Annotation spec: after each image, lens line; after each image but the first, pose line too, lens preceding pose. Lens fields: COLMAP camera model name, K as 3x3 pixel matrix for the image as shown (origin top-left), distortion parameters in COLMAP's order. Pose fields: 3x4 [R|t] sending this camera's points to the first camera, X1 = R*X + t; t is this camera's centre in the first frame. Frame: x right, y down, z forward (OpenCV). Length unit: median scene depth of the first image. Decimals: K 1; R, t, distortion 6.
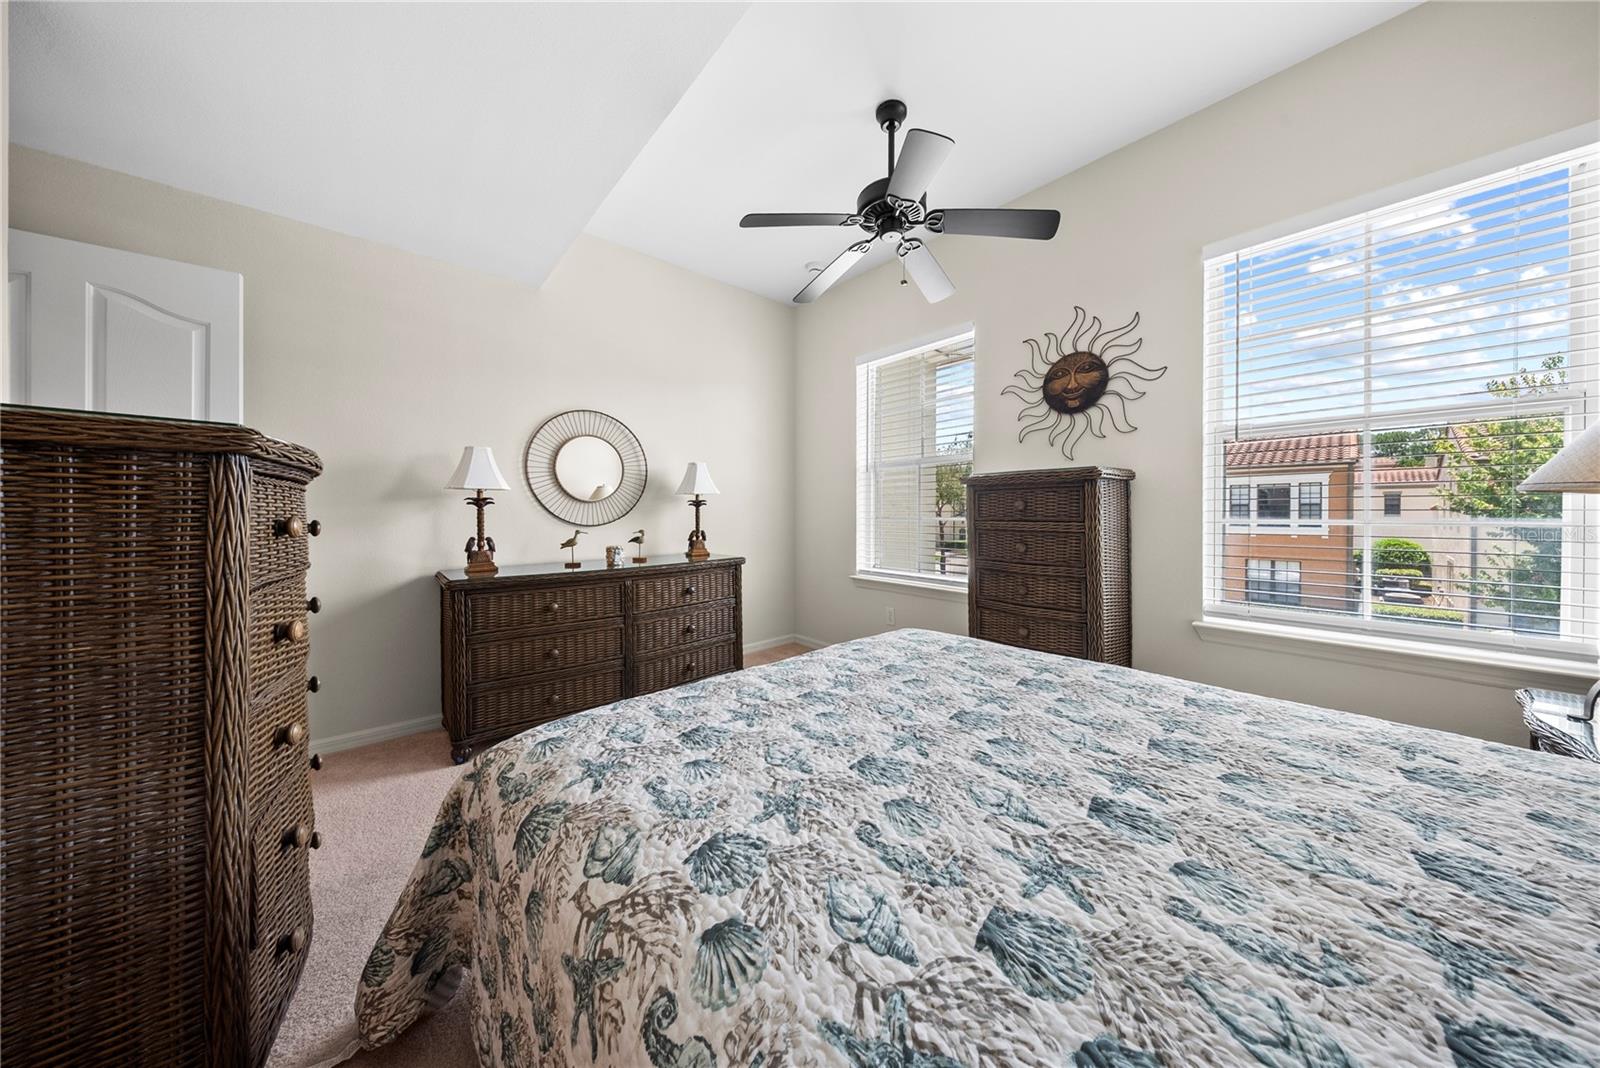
lens RADIAL K [[484.0, 0, 799.2], [0, 484.0, 523.4], [0, 0, 1]] dist [-0.000167, -0.000146]
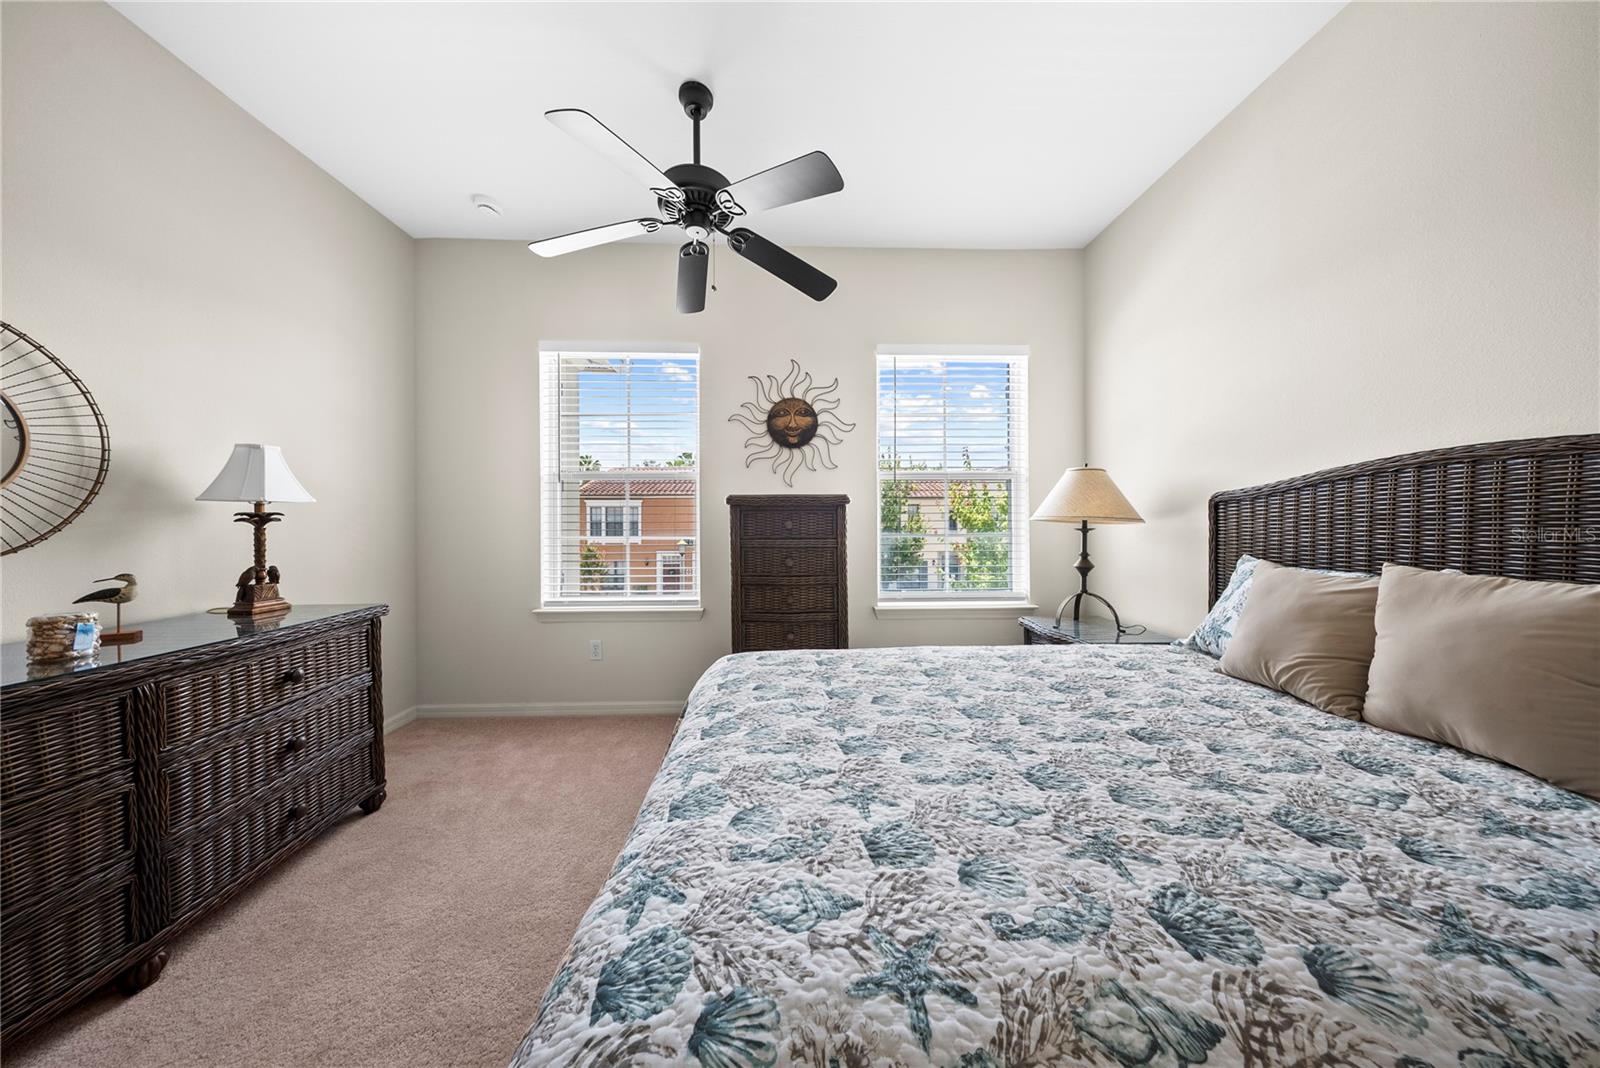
lens RADIAL K [[468.2, 0, 800.0], [0, 468.2, 534.0], [0, 0, 1]] dist [0.001425, -0.001303]
pose [[0.640069, -0.015743, 0.768156, -0.734206], [0.020510, 0.999784, 0.003400, -0.039868], [-0.768044, 0.013579, 0.640253, 0.559329]]
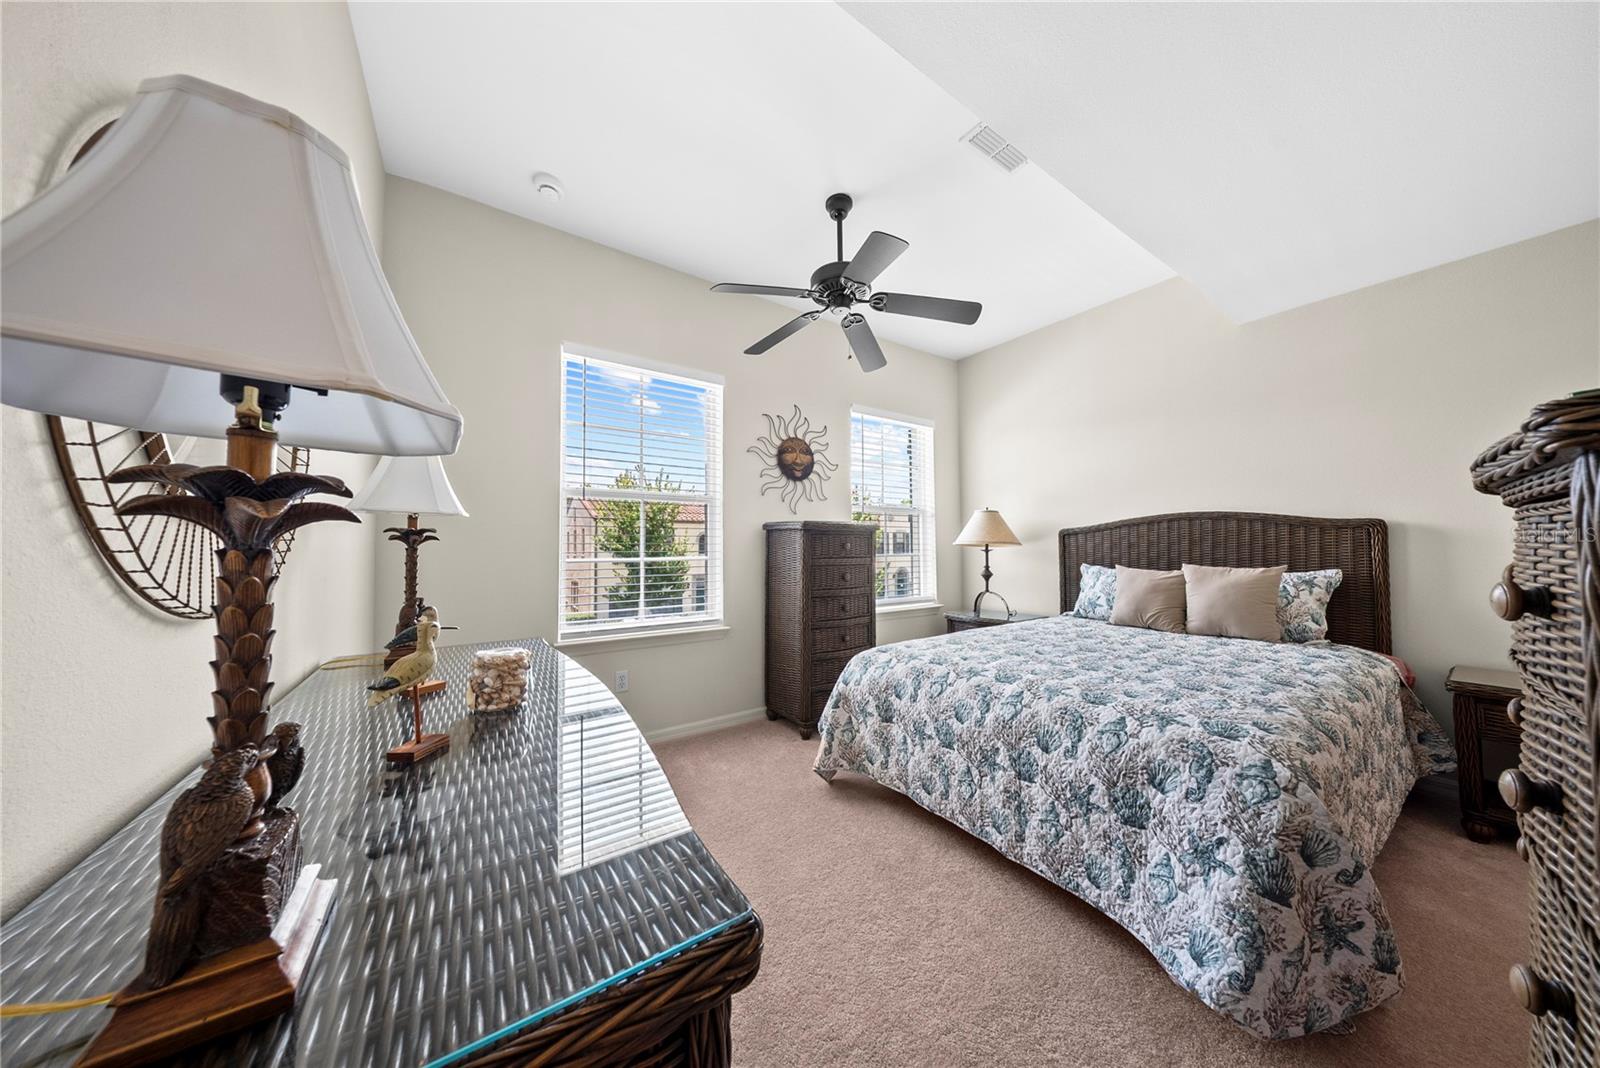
lens RADIAL K [[494.9, 0, 768.0], [0, 494.9, 534.3], [0, 0, 1]] dist [0.000681, -0.000023]
pose [[0.146585, 0.028166, 0.988797, -1.954412], [0.025519, 0.999154, -0.032244, -0.067117], [-0.988869, 0.029959, 0.145742, 2.020470]]
